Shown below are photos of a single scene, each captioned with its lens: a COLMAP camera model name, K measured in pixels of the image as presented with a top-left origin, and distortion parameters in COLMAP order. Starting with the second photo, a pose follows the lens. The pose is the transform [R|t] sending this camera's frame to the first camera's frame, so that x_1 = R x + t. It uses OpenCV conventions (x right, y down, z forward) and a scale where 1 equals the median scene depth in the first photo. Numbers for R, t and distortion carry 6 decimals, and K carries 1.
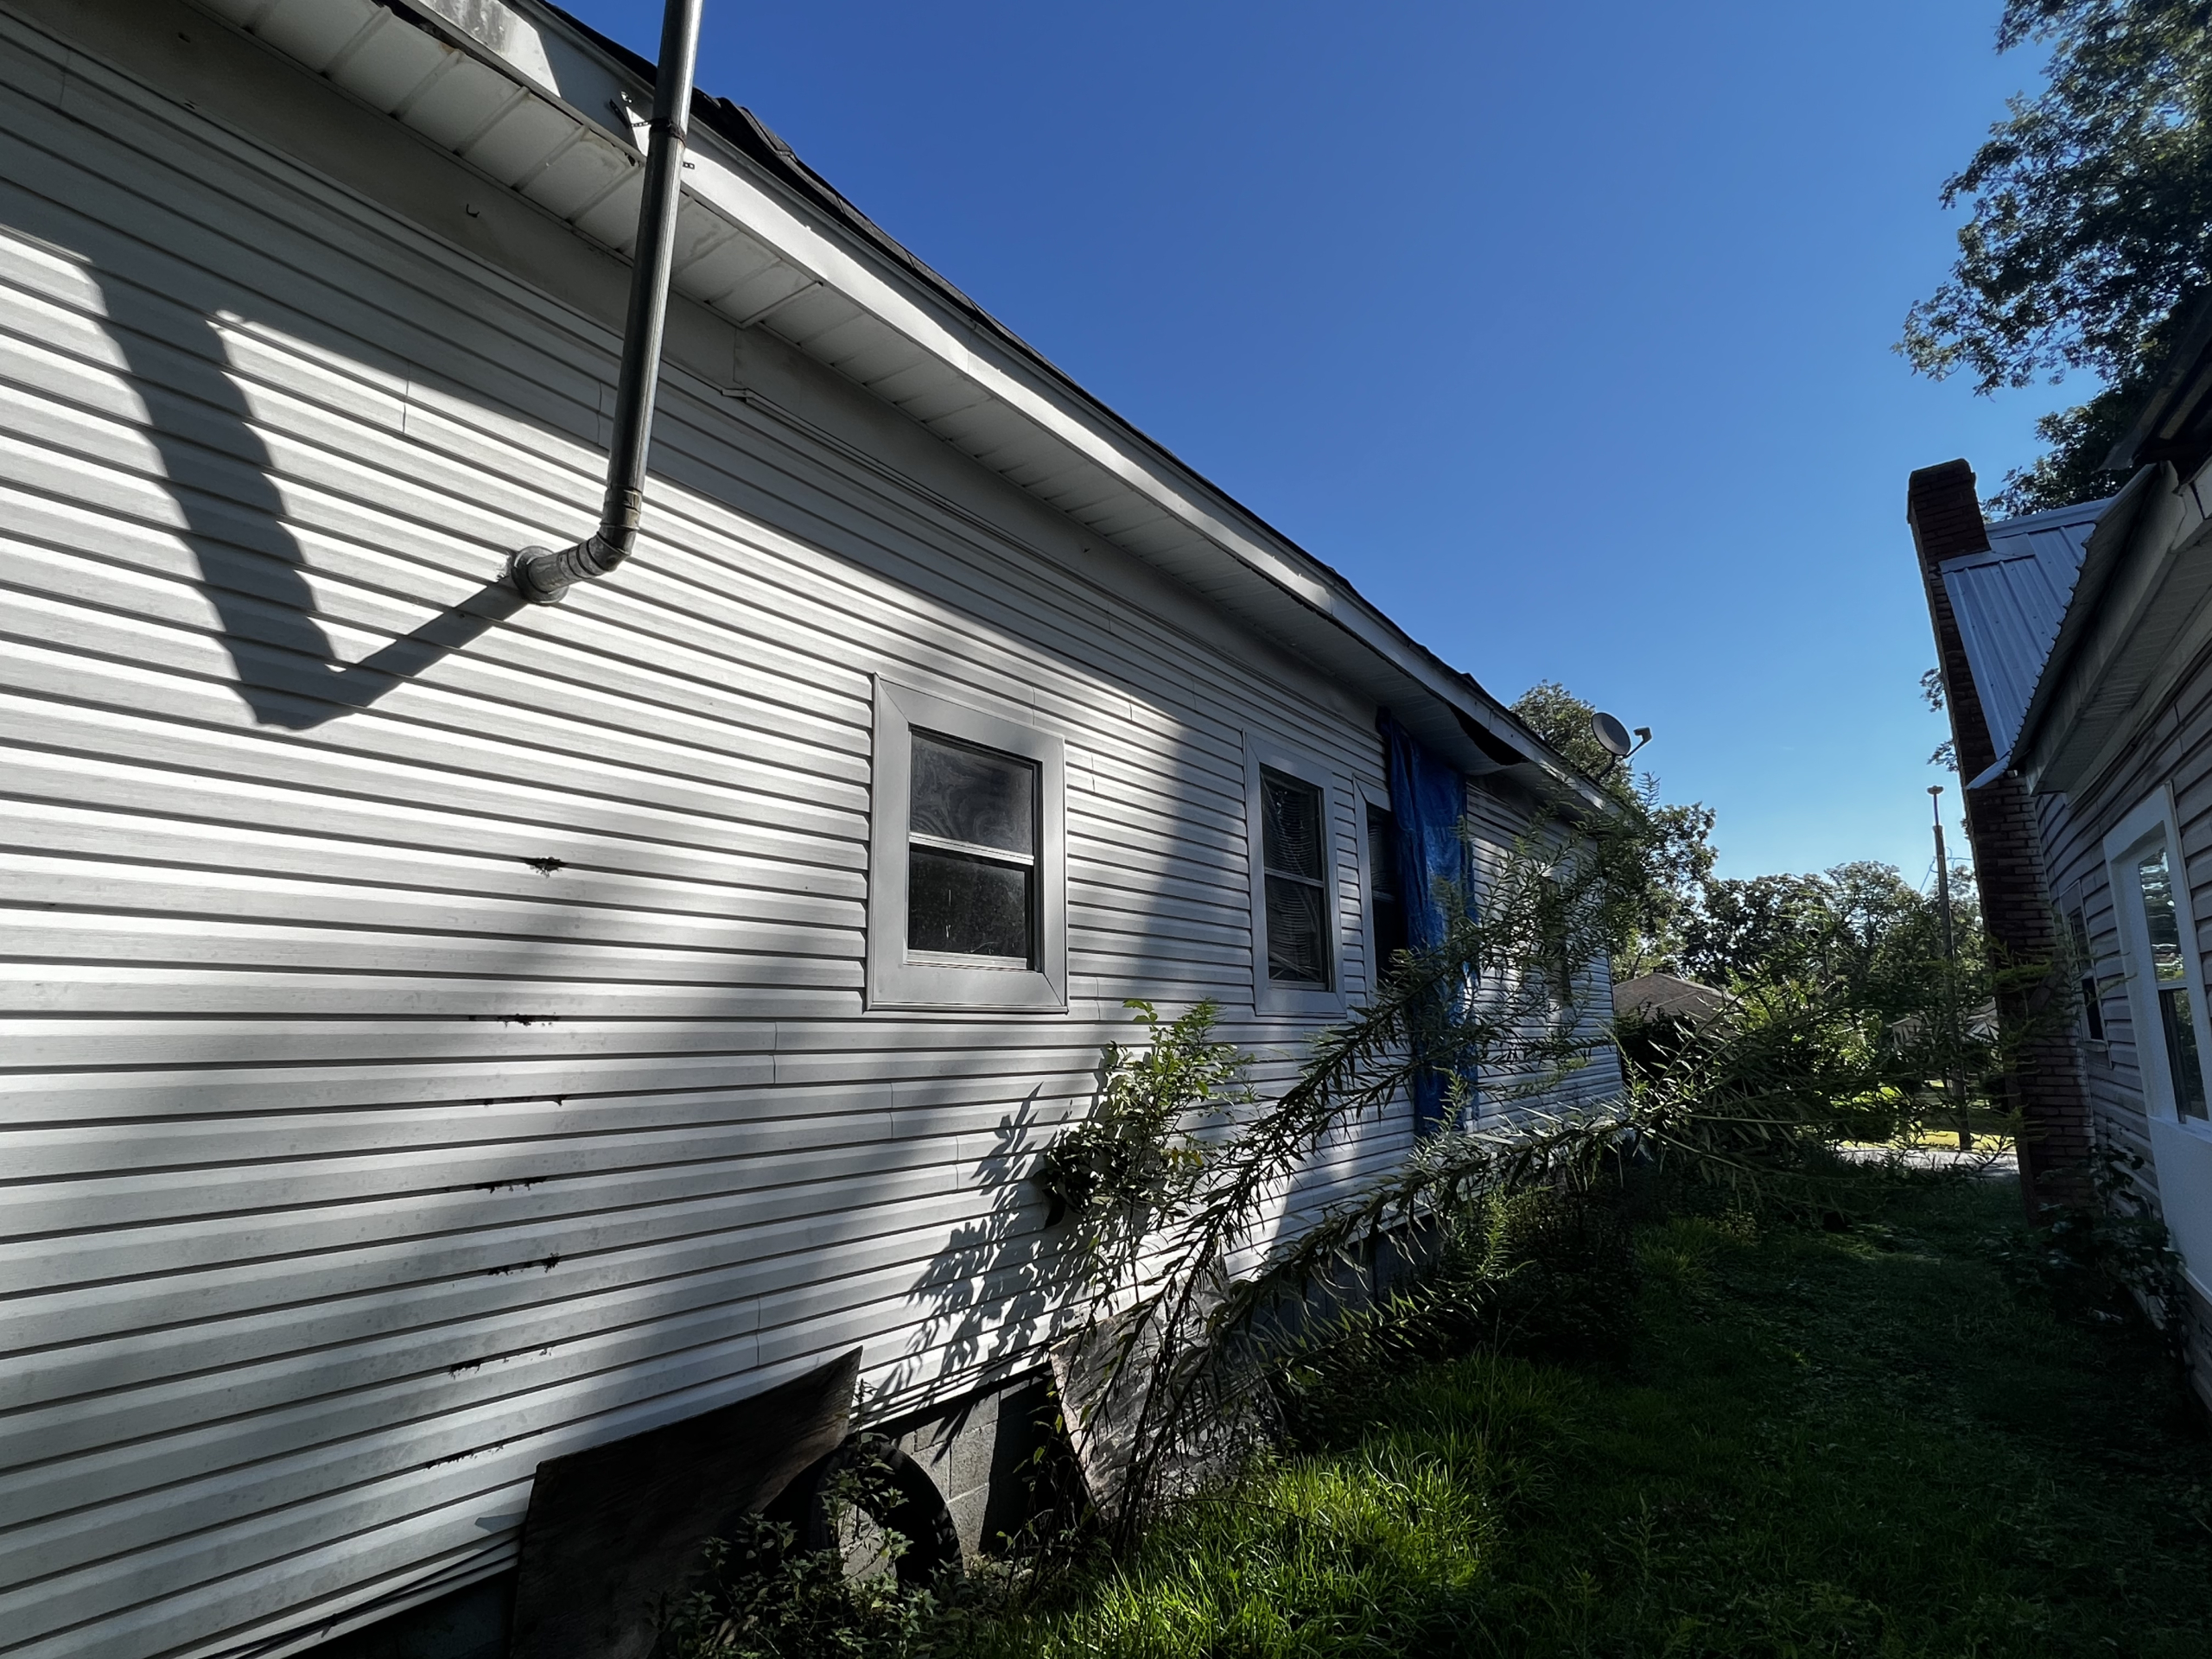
lens RADIAL K [[1107.5, 0, 1110.9], [0, 1107.5, 834.1], [0, 0, 1]] dist [0.000378, -0.001597]
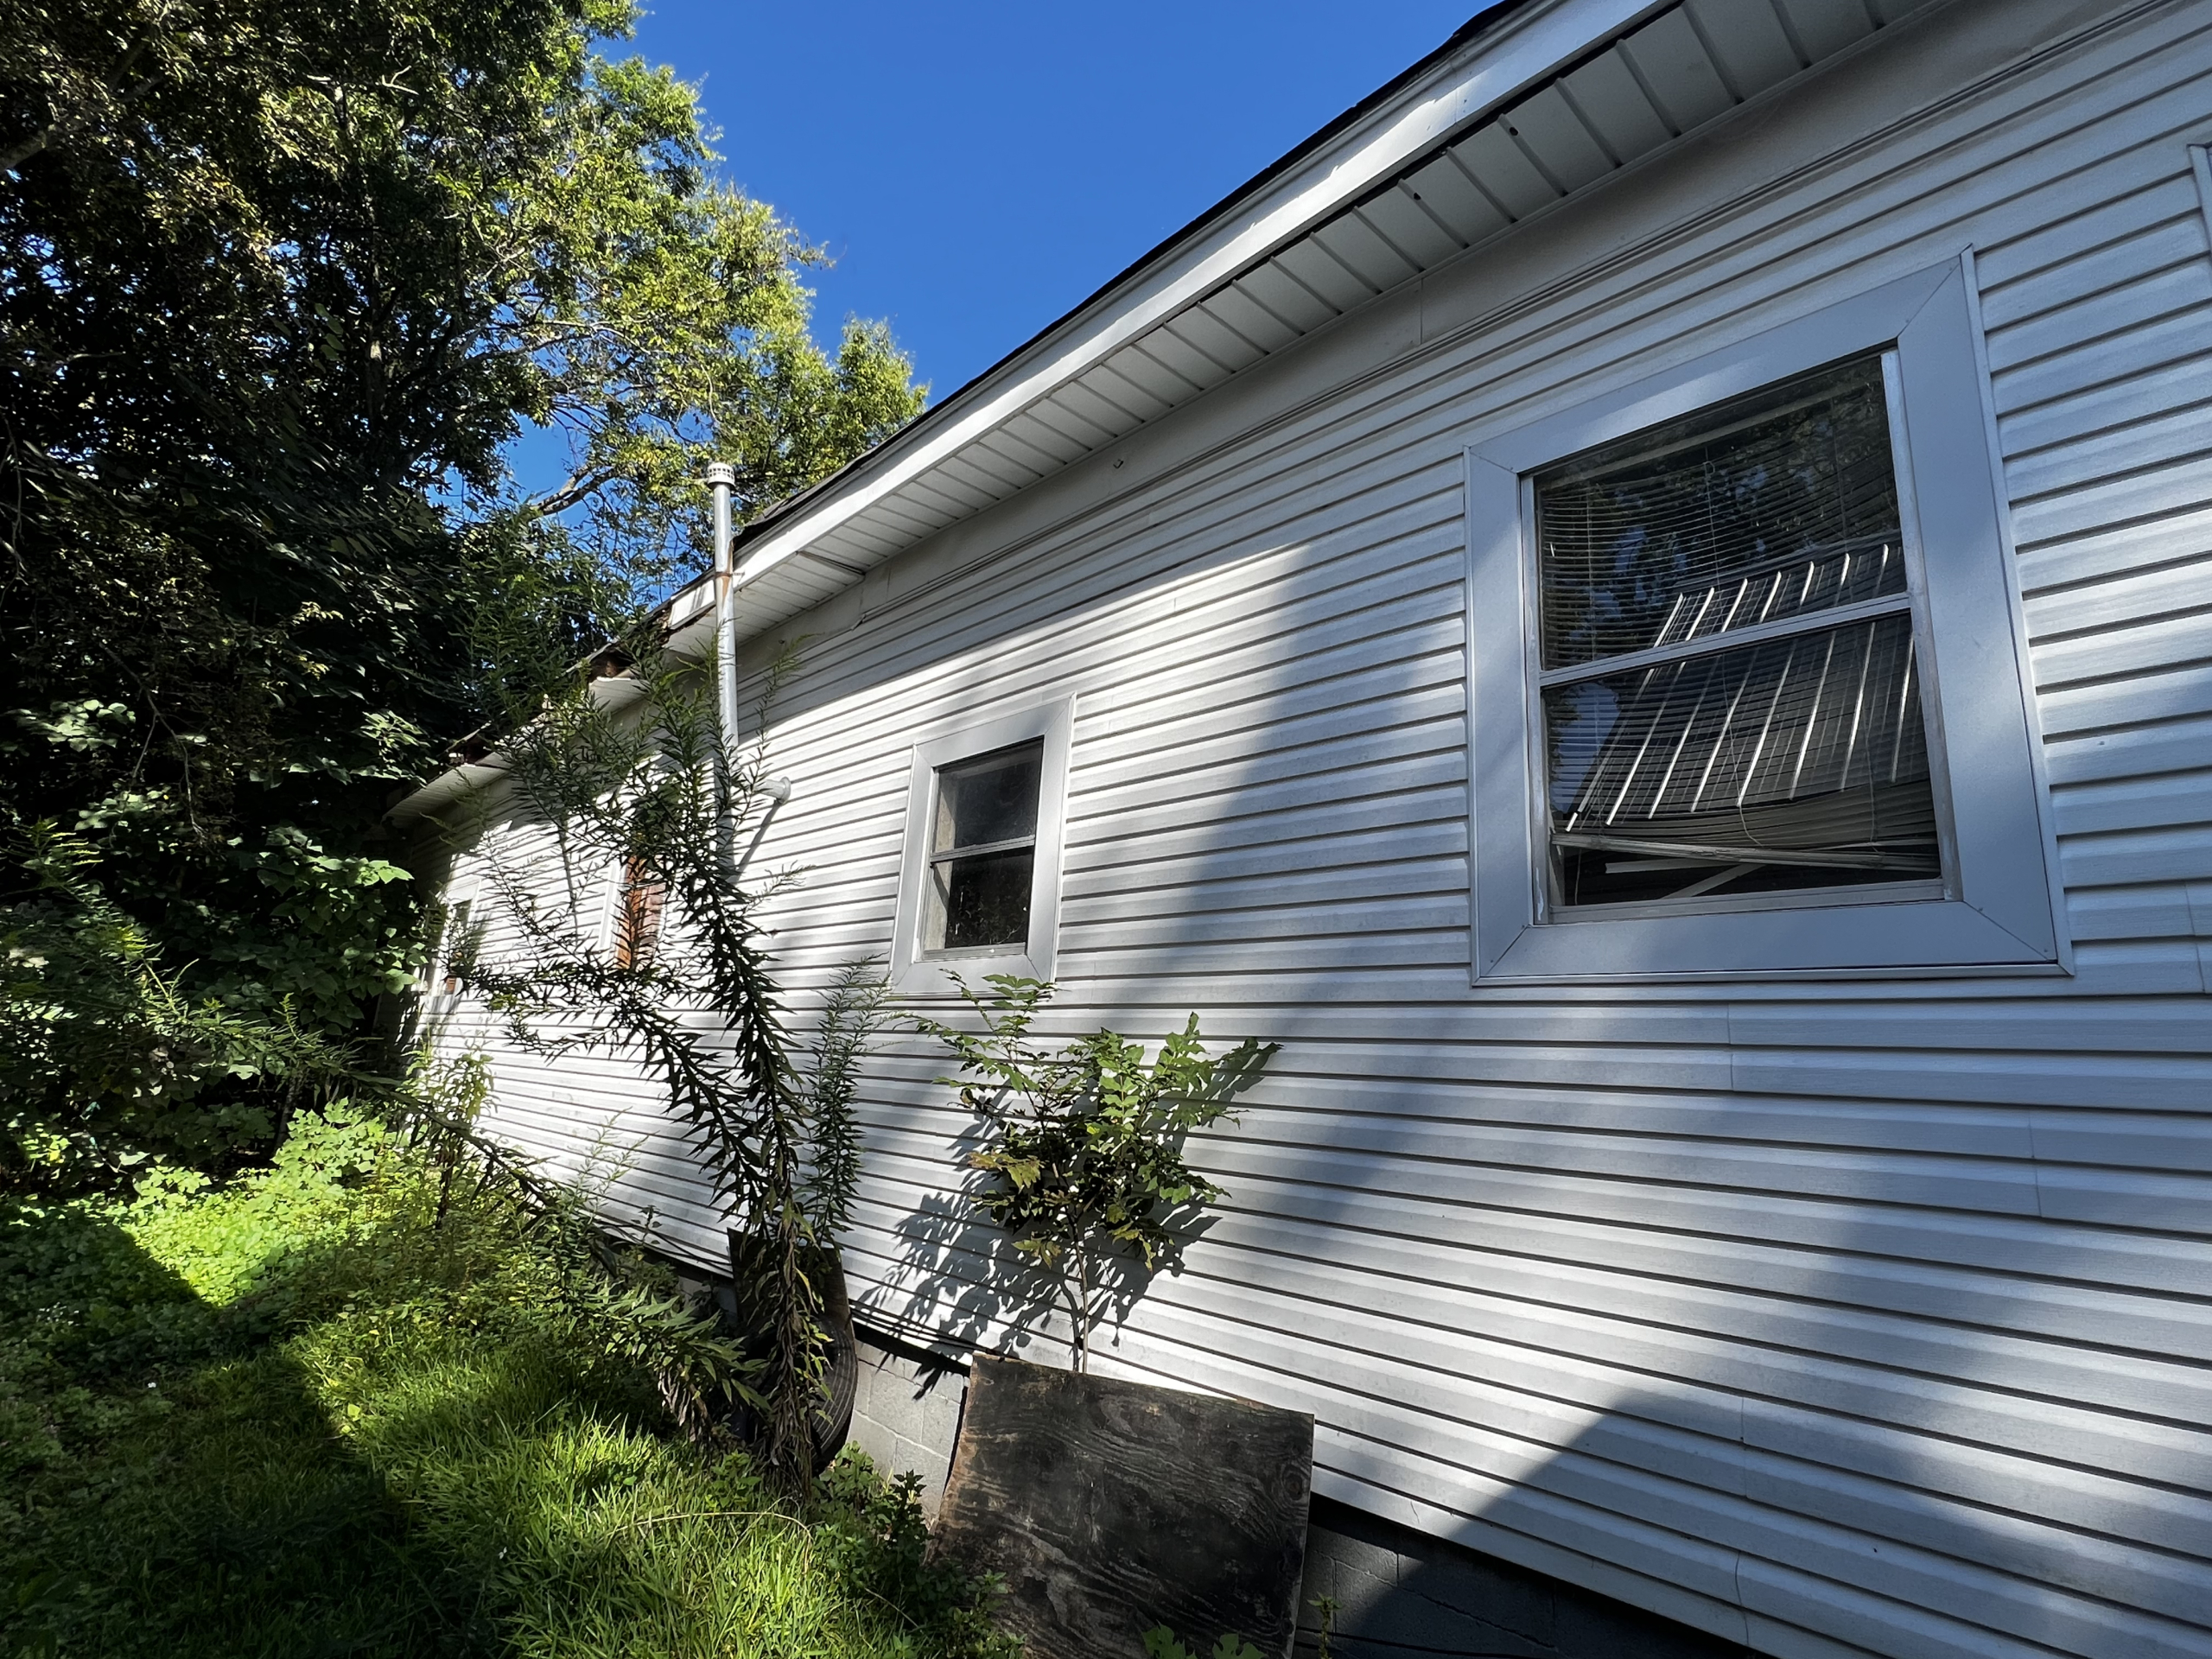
lens RADIAL K [[1107.5, 0, 1113.2], [0, 1107.5, 816.4], [0, 0, 1]] dist [0.000378, -0.001597]
pose [[-0.180236, -0.217196, -0.959344, 0.941845], [0.132942, 0.960988, -0.242545, 0.275420], [0.974598, -0.171252, -0.144330, 1.353368]]
